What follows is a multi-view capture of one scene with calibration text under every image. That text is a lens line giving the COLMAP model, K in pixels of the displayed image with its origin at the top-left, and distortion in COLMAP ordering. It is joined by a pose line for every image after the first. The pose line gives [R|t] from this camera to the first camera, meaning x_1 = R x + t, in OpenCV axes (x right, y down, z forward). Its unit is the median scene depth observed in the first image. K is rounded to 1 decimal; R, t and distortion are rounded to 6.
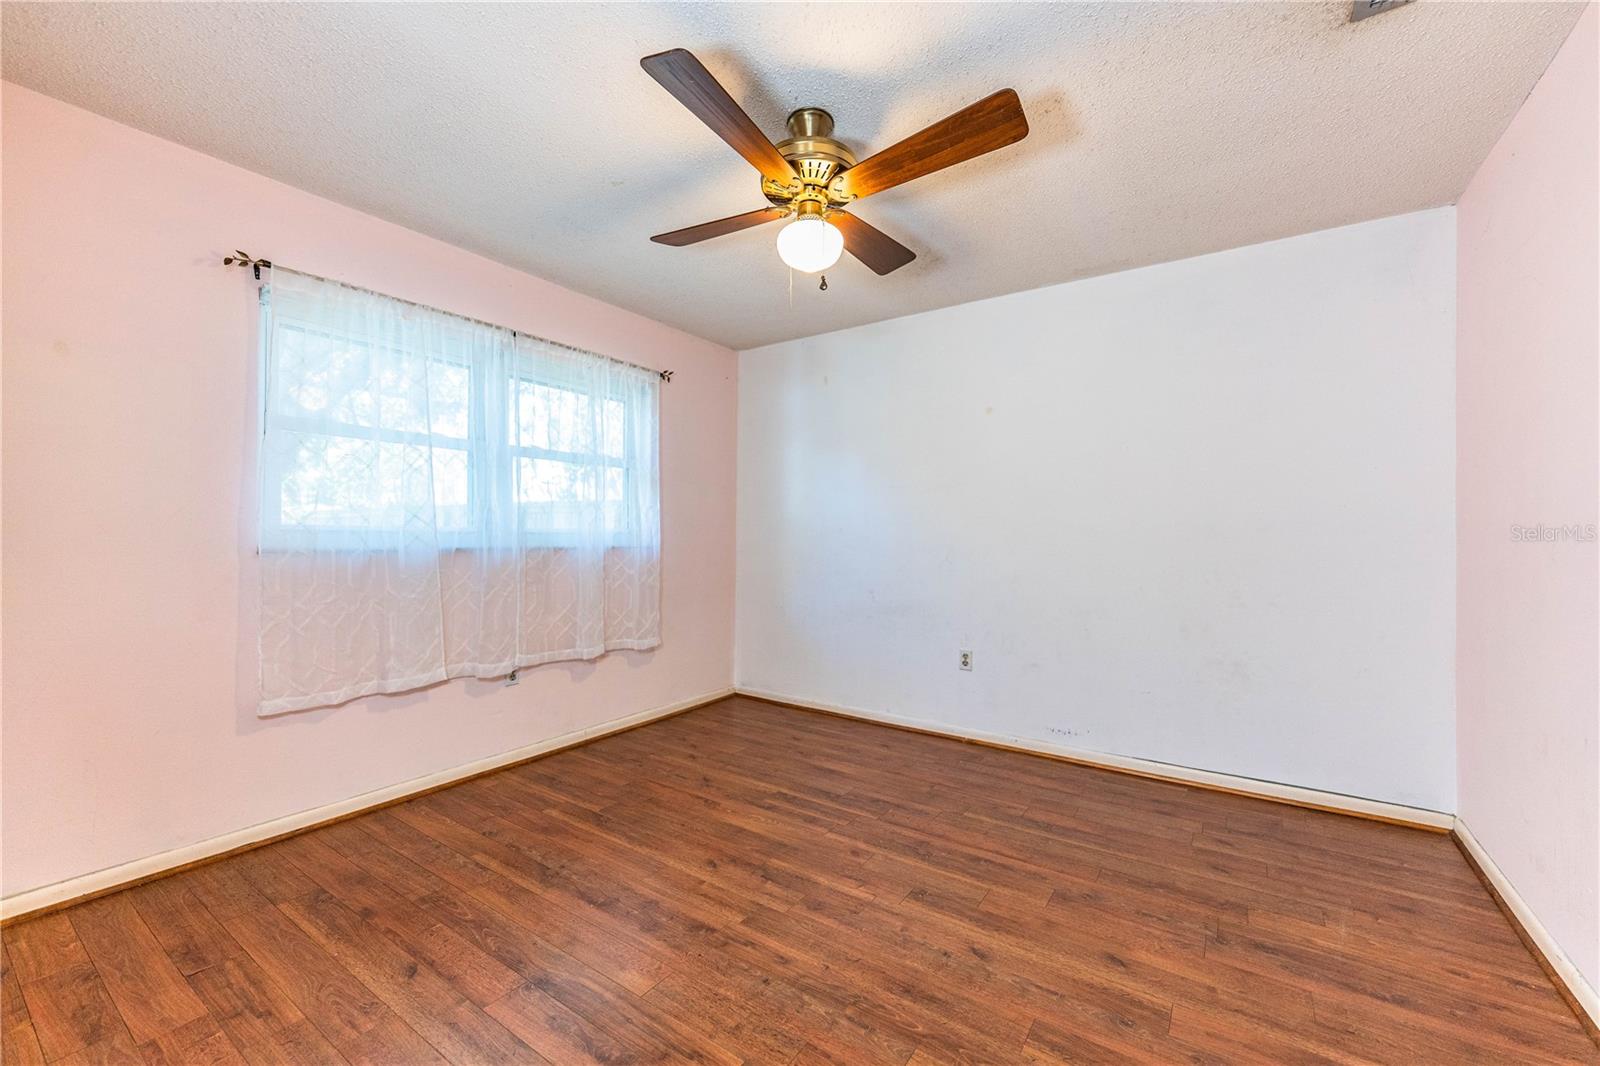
lens RADIAL K [[640.0, 0, 800.8], [0, 640.0, 534.4], [0, 0, 1]] dist [0.002294, -0.001895]
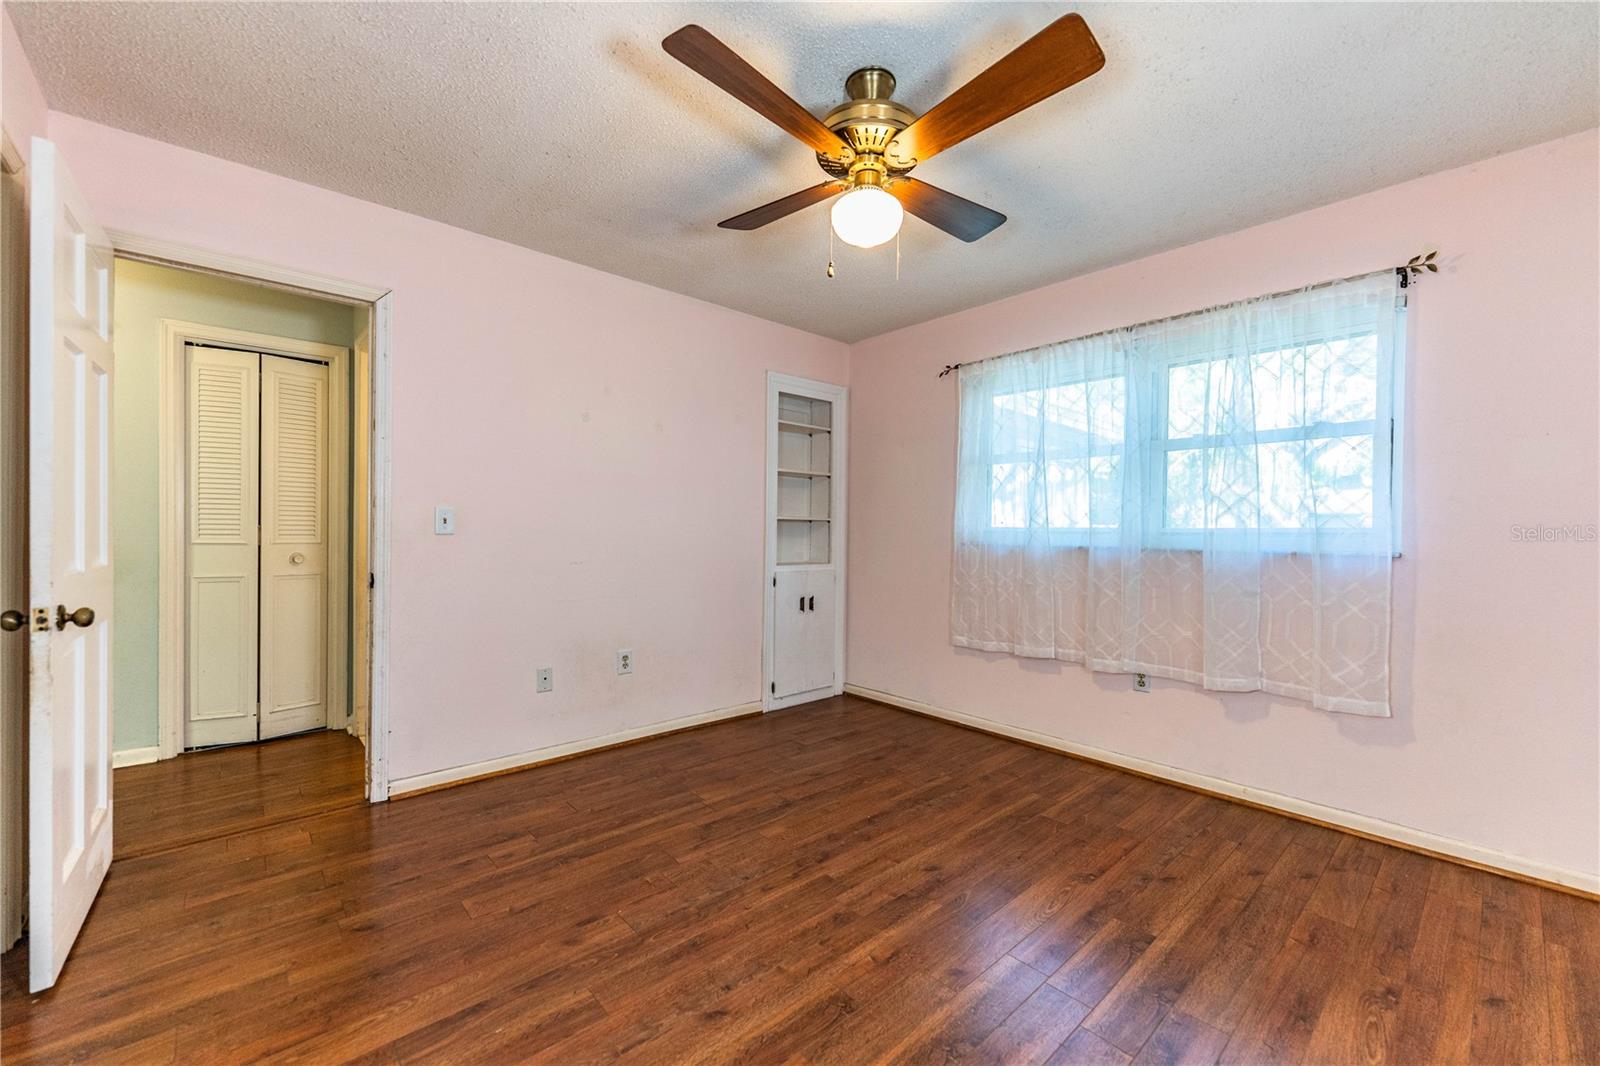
lens RADIAL K [[640.0, 0, 802.2], [0, 640.0, 527.7], [0, 0, 1]] dist [0.002294, -0.001895]
pose [[-0.230042, -0.010574, -0.973123, 0.826089], [-0.013650, 0.999878, -0.007638, 0.005652], [0.973085, 0.011526, -0.230158, 0.985178]]
